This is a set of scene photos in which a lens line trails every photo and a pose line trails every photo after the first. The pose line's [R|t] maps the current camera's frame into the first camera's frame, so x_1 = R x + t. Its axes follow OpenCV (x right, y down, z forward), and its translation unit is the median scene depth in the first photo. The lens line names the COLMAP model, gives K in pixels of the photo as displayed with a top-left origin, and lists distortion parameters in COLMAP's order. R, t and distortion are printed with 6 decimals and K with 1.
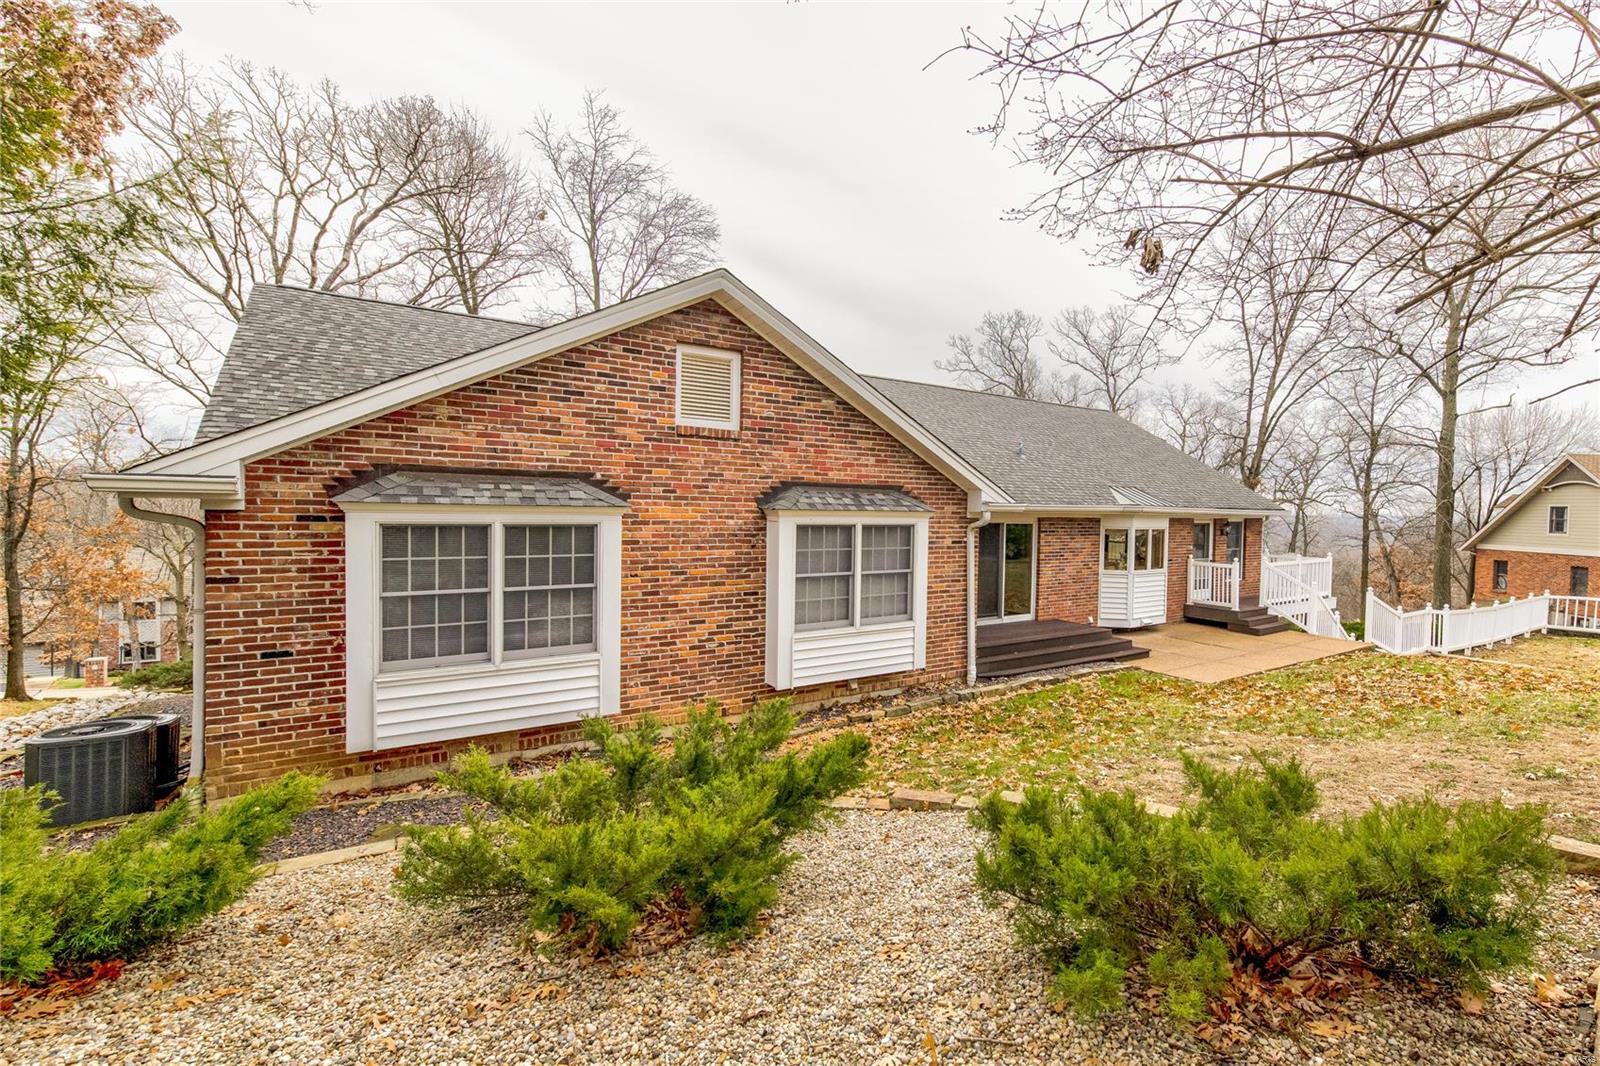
lens RADIAL K [[841.8, 0, 798.6], [0, 841.8, 529.6], [0, 0, 1]] dist [0.007850, 0.001117]
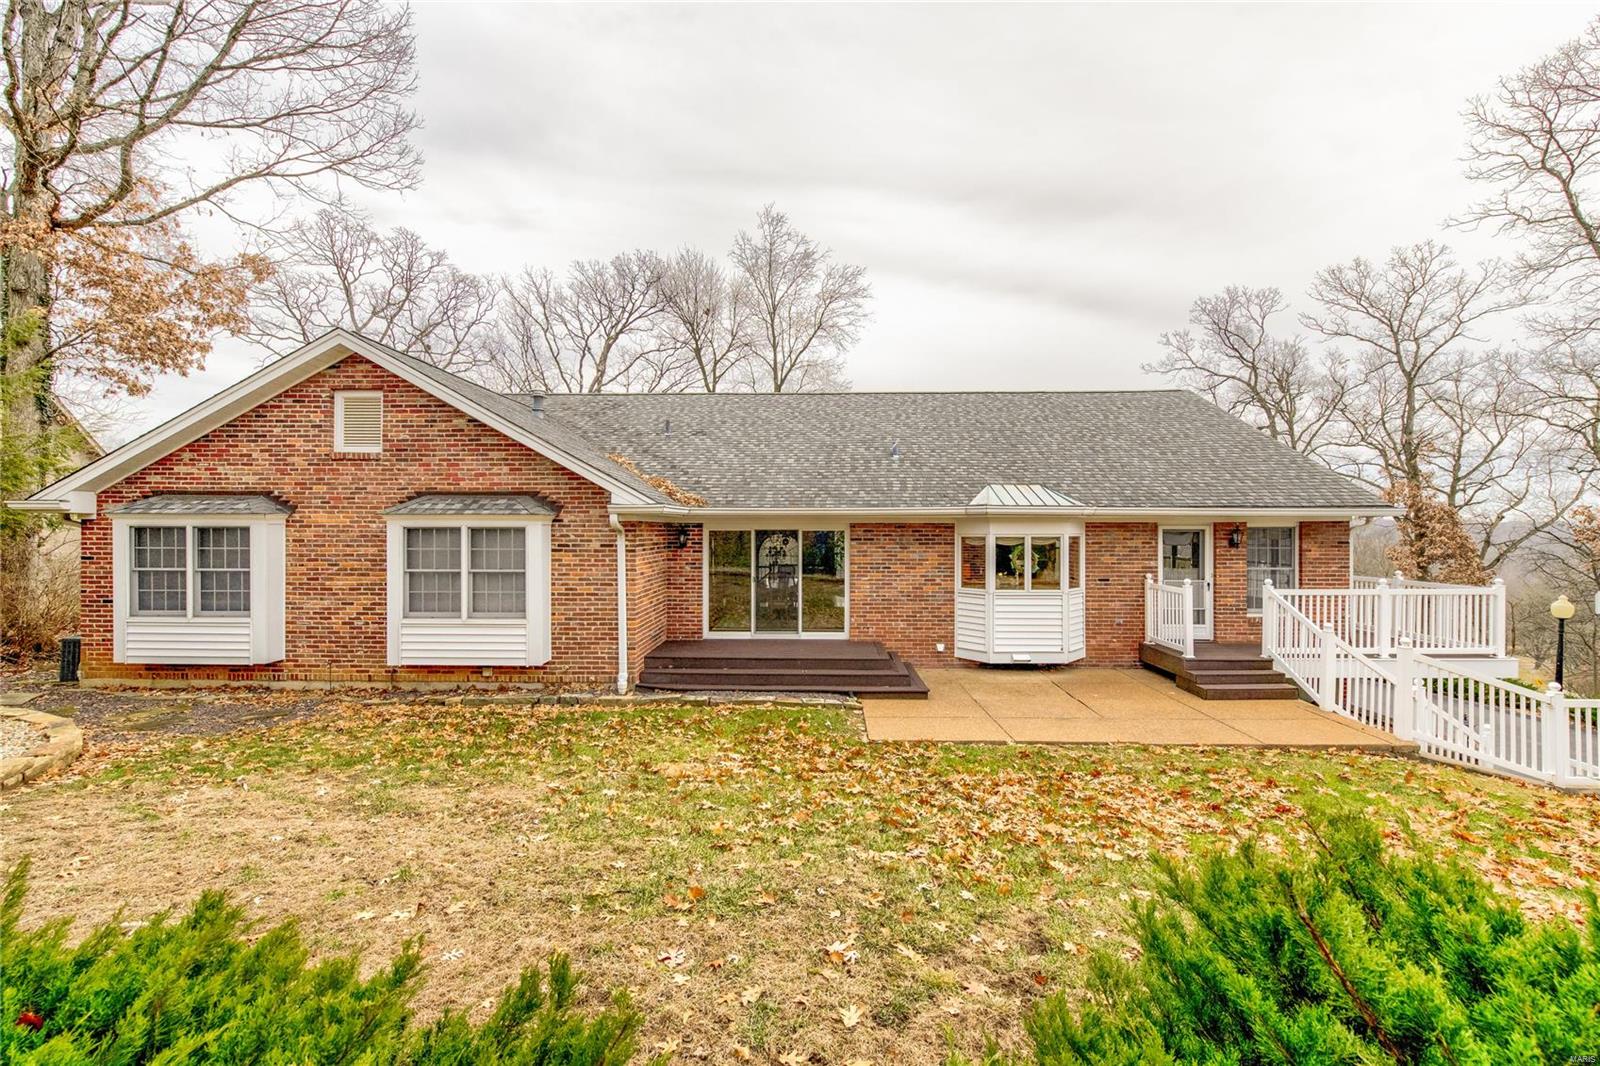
lens RADIAL K [[663.2, 0, 801.5], [0, 663.2, 532.4], [0, 0, 1]] dist [0.002601, 0.000143]
pose [[0.762889, -0.013350, -0.646392, 0.967134], [-0.009523, 0.999446, -0.031881, 0.024581], [0.646459, 0.030477, 0.762339, 0.608641]]
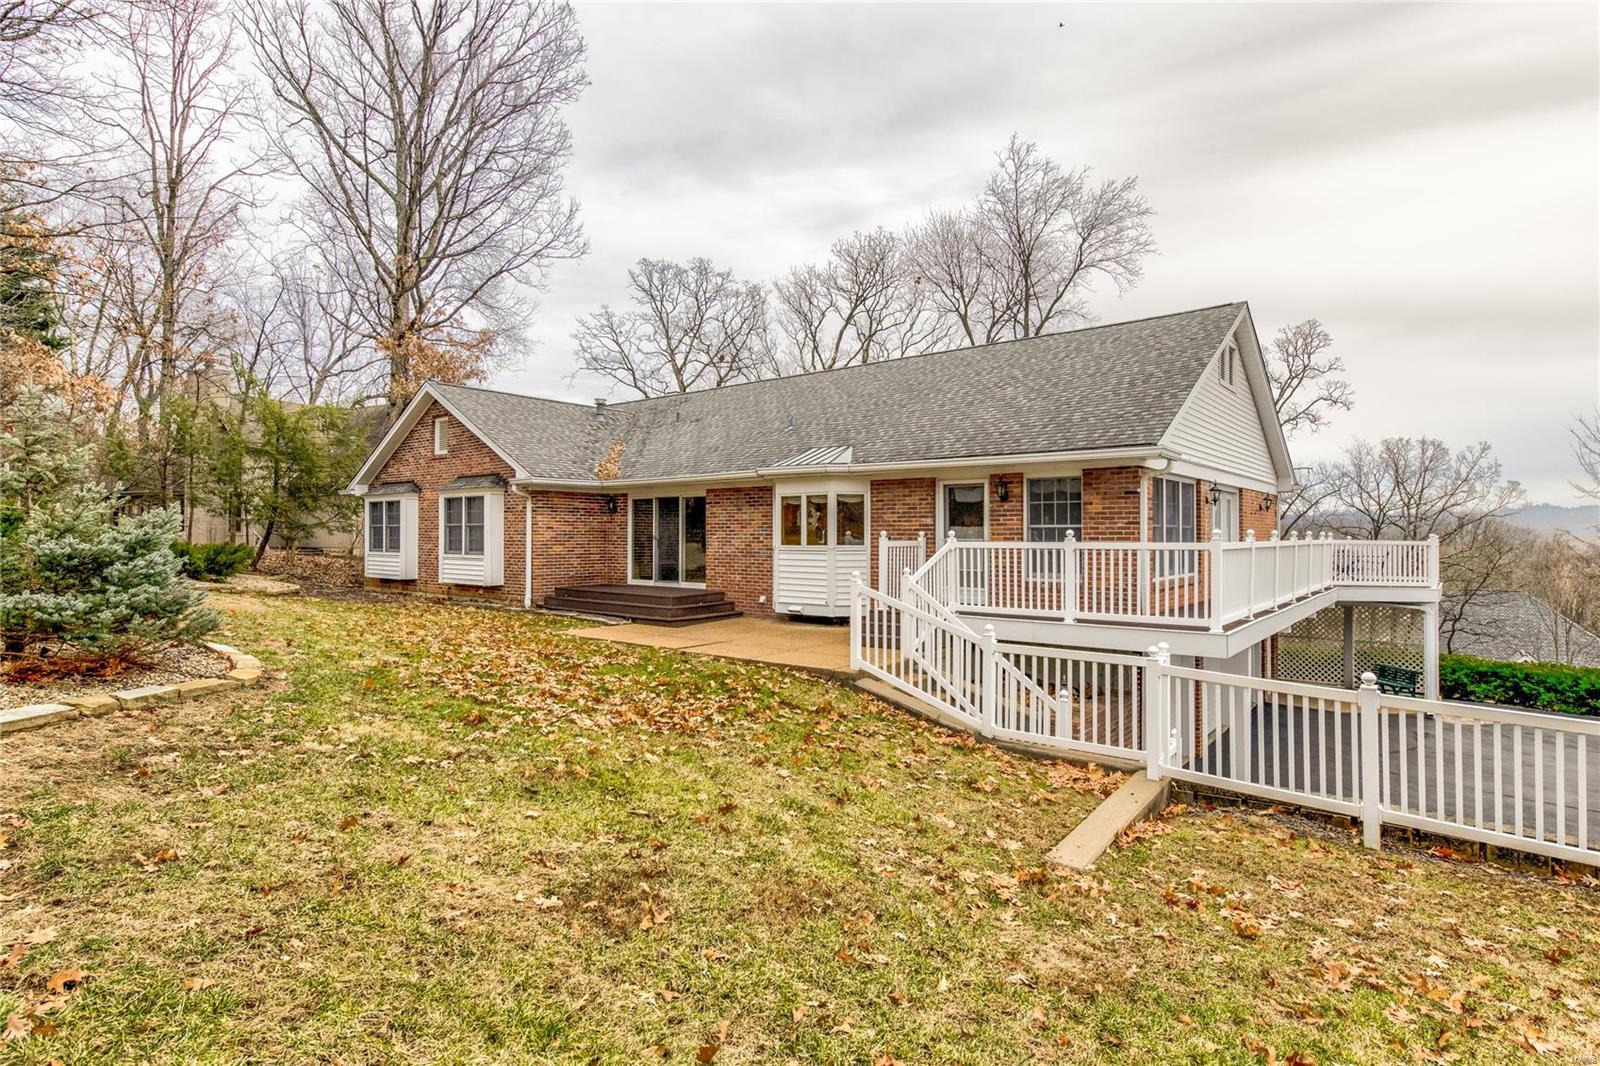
lens RADIAL K [[810.9, 0, 796.8], [0, 810.9, 526.8], [0, 0, 1]] dist [-0.003294, -0.000172]
pose [[0.190461, -0.019513, -0.981501, 1.758674], [-0.026386, 0.999339, -0.024987, 0.073082], [0.981340, 0.030657, 0.189820, 1.273920]]
